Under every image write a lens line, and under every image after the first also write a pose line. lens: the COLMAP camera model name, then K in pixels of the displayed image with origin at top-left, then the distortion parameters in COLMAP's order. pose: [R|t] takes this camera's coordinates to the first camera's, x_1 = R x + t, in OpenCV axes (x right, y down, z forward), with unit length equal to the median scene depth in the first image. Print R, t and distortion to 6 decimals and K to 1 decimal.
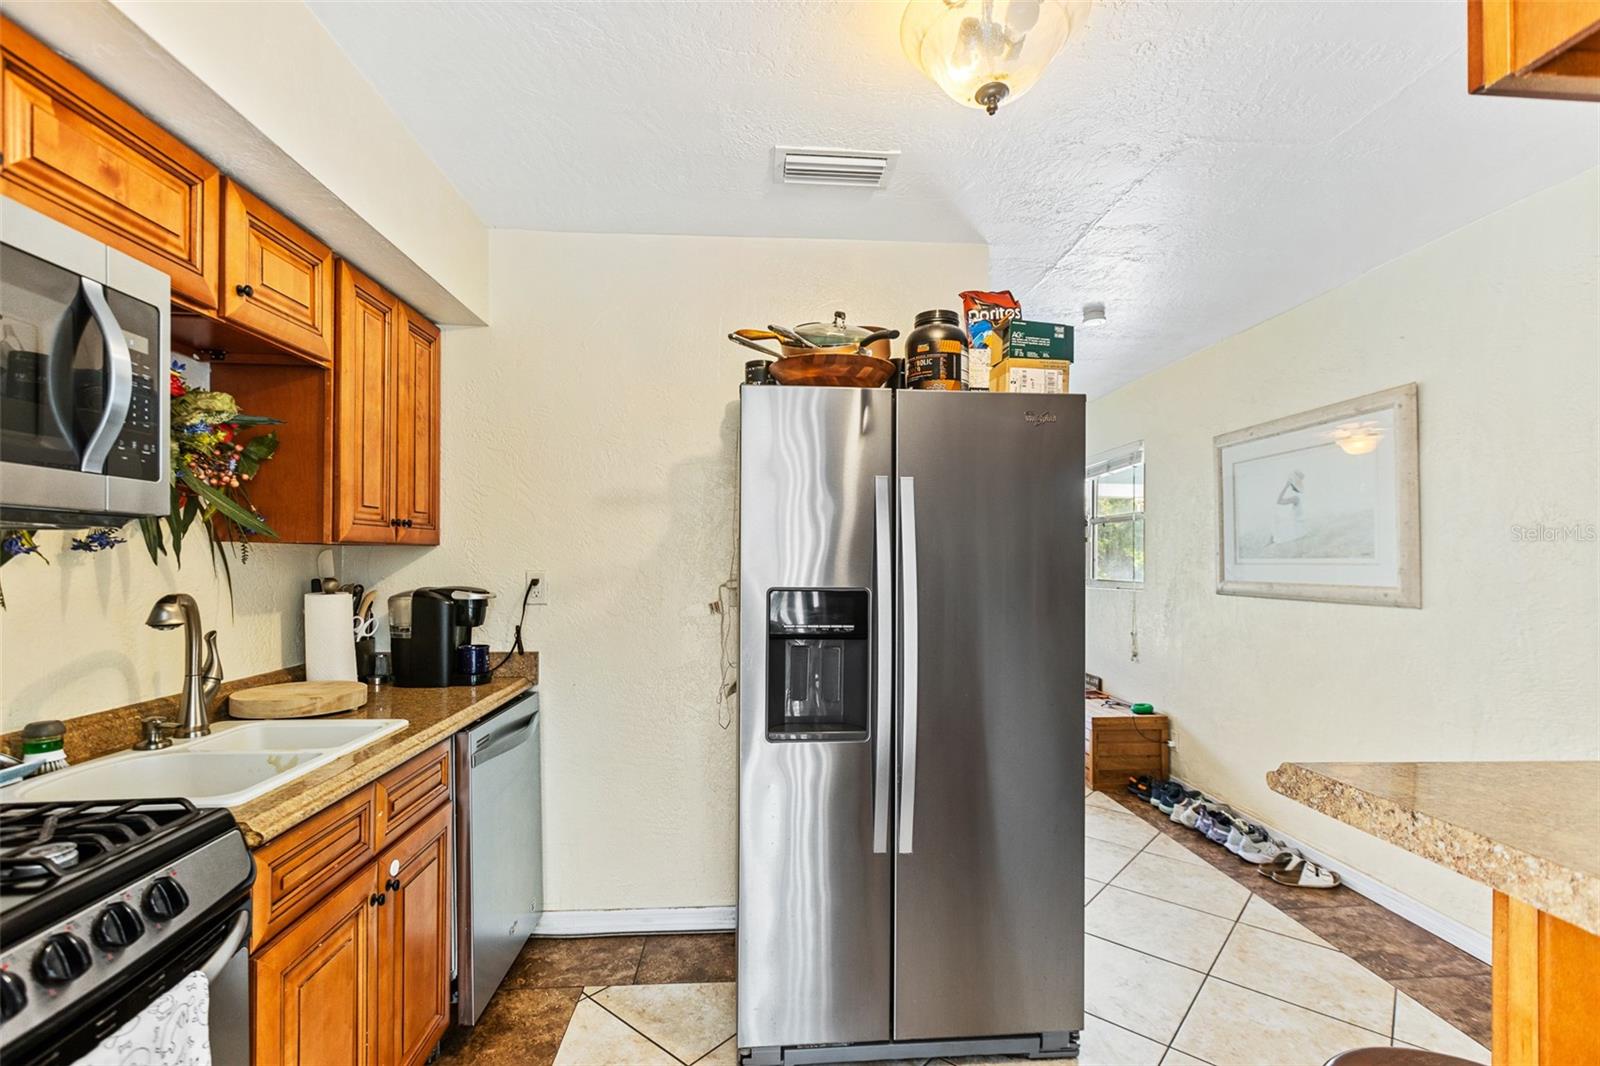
lens RADIAL K [[723.3, 0, 796.4], [0, 723.3, 538.4], [0, 0, 1]] dist [0.001554, -0.000011]
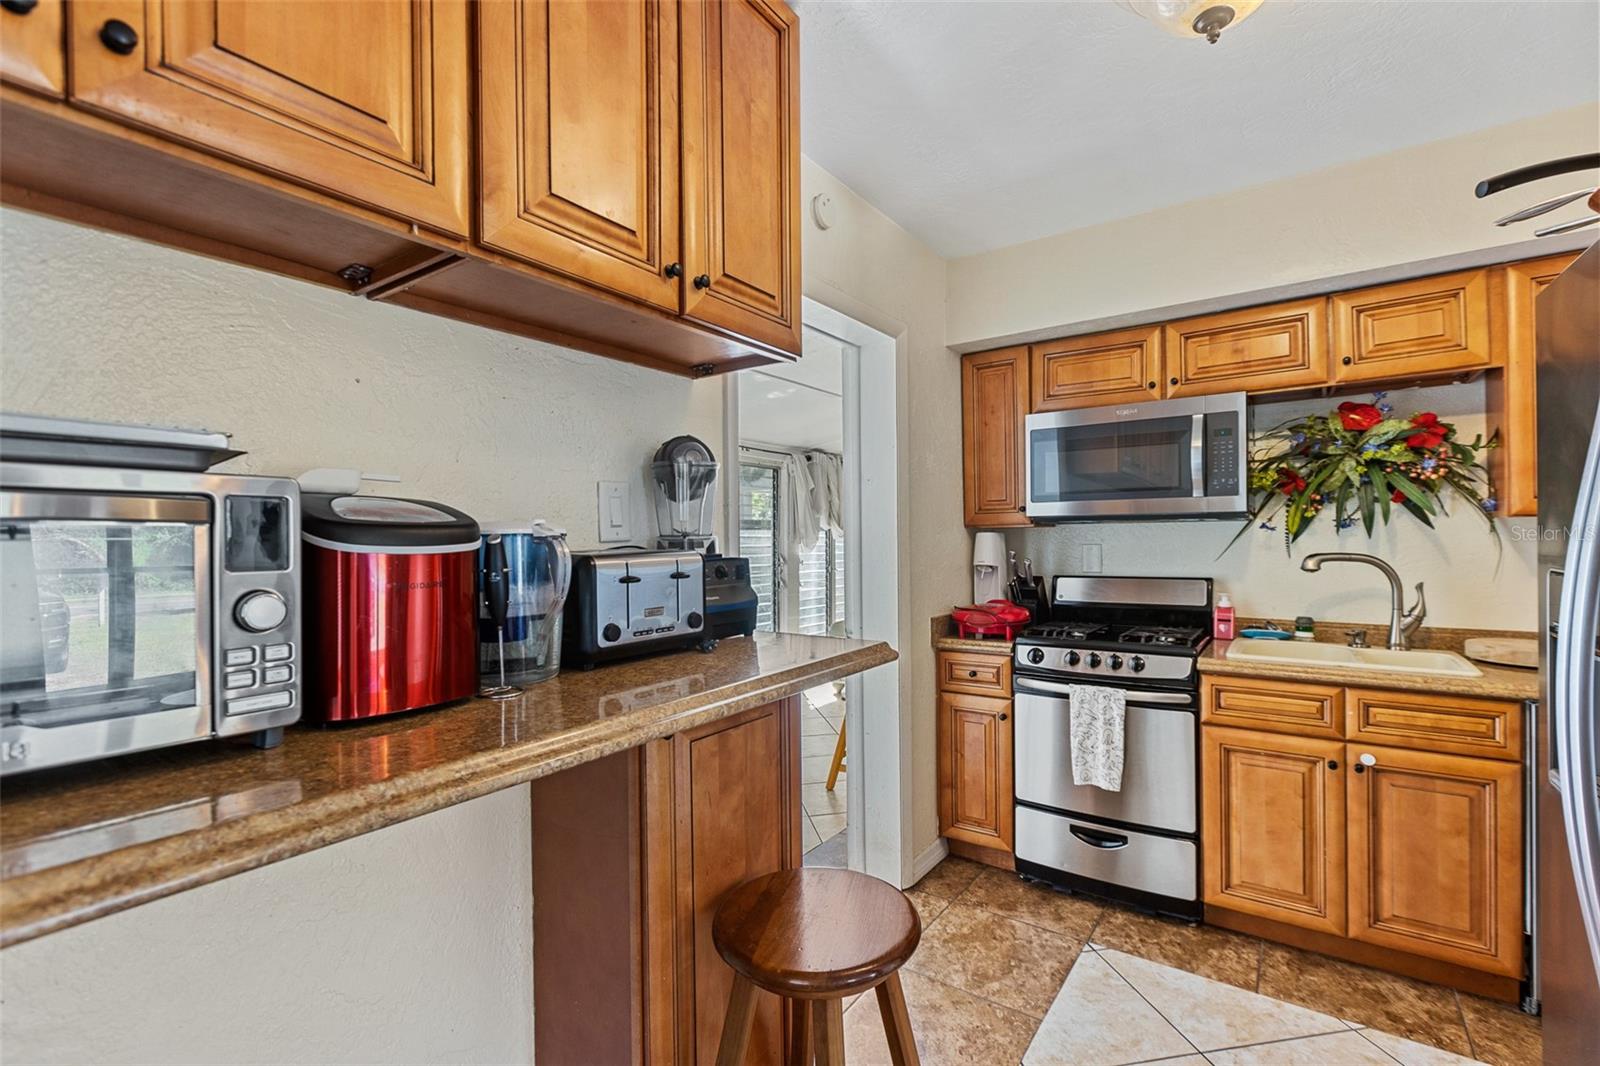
lens RADIAL K [[723.3, 0, 796.4], [0, 723.3, 538.4], [0, 0, 1]] dist [0.001554, -0.000011]
pose [[-0.624634, 0.003041, -0.780911, 1.170556], [0.028443, 0.999418, -0.018859, 0.036406], [0.780399, -0.033991, -0.624357, 1.013018]]
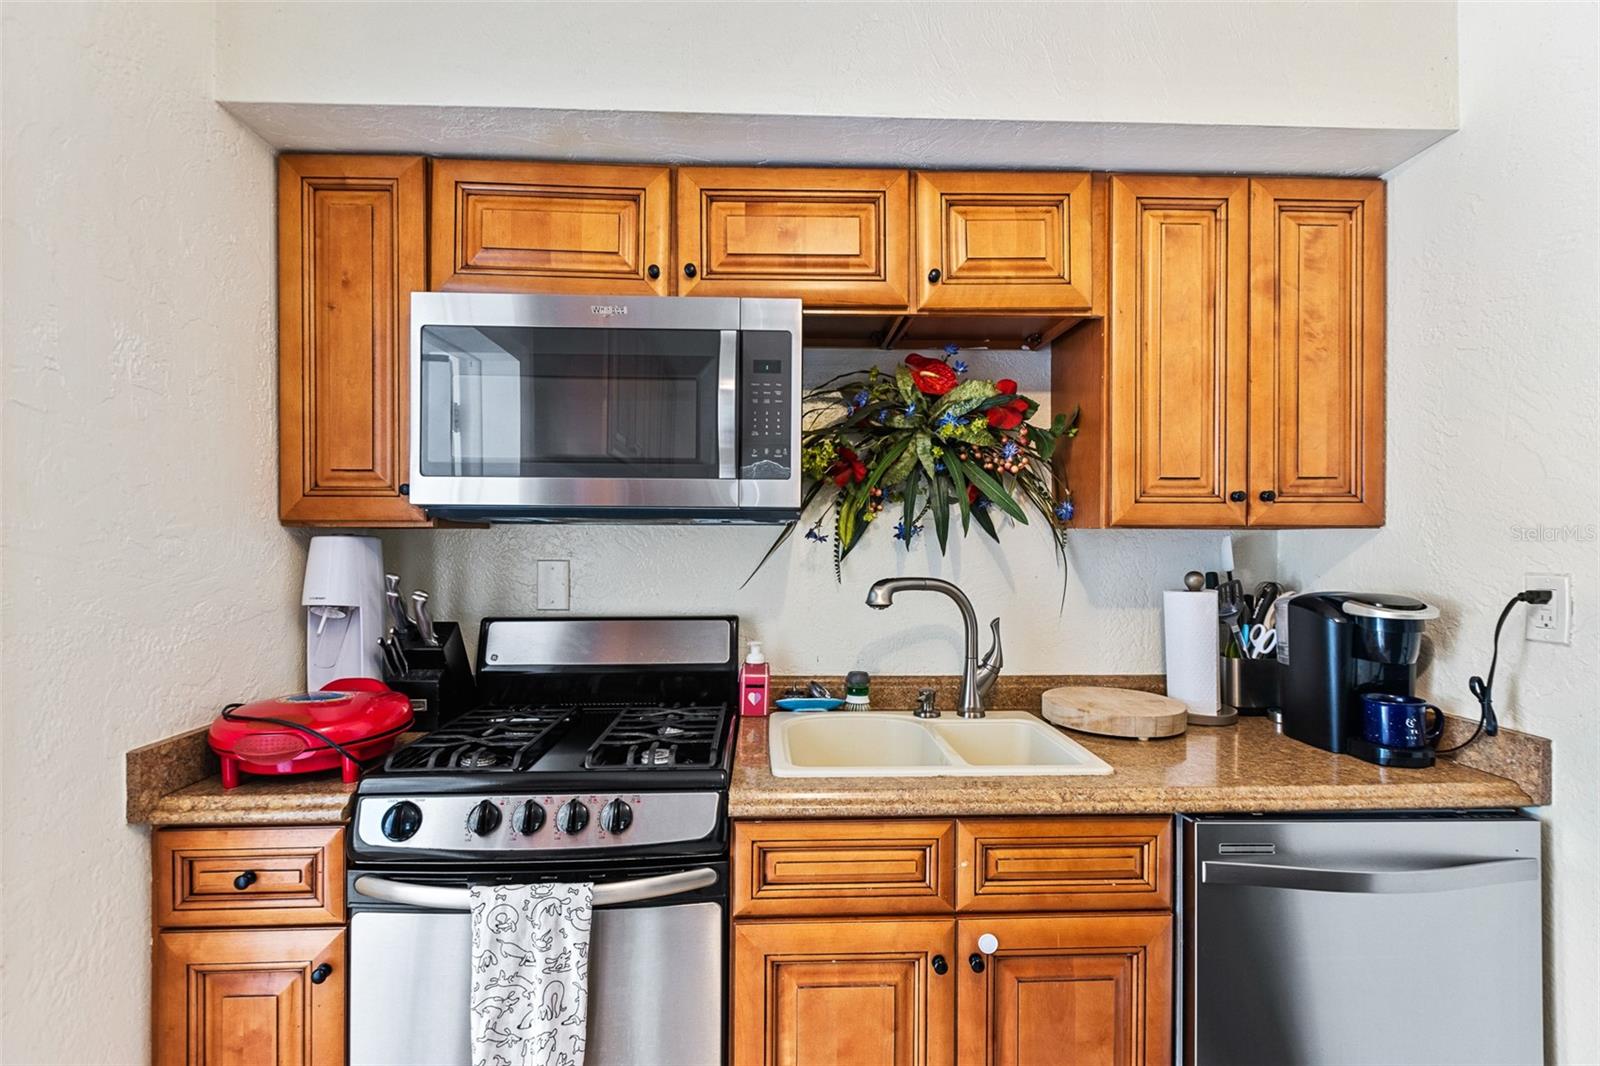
lens RADIAL K [[723.3, 0, 796.4], [0, 723.3, 538.4], [0, 0, 1]] dist [0.001554, -0.000011]
pose [[-0.016987, -0.007559, -0.999827, 0.224899], [0.022257, 0.999721, -0.007937, 0.020724], [0.999608, -0.022388, -0.016814, 0.803295]]
